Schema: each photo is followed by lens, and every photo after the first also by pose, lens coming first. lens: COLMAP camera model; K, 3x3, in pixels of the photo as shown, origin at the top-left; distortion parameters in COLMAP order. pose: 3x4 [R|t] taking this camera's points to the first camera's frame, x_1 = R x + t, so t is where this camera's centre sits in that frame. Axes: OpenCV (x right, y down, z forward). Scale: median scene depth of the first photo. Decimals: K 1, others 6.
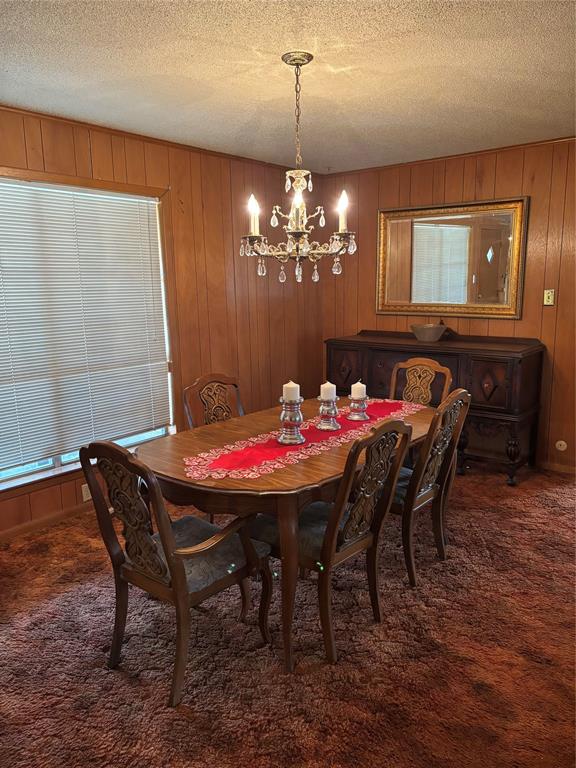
lens RADIAL K [[576.5, 0, 287.3], [0, 576.5, 382.3], [0, 0, 1]] dist [0.022961, -0.027253]
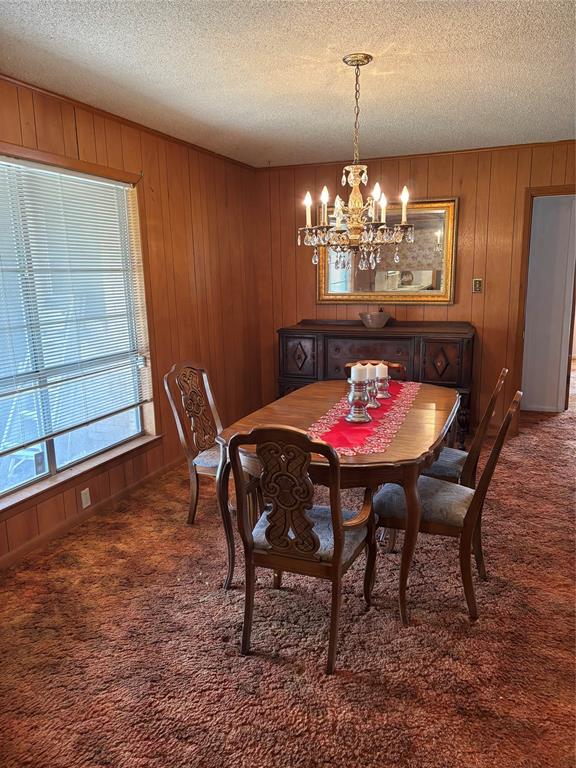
lens RADIAL K [[576.5, 0, 280.9], [0, 576.5, 385.5], [0, 0, 1]] dist [0.022961, -0.027253]
pose [[0.951703, -0.061474, 0.300804, -0.392377], [0.057027, 0.998095, 0.023552, 0.004904], [-0.301679, -0.005260, 0.953395, 0.019900]]
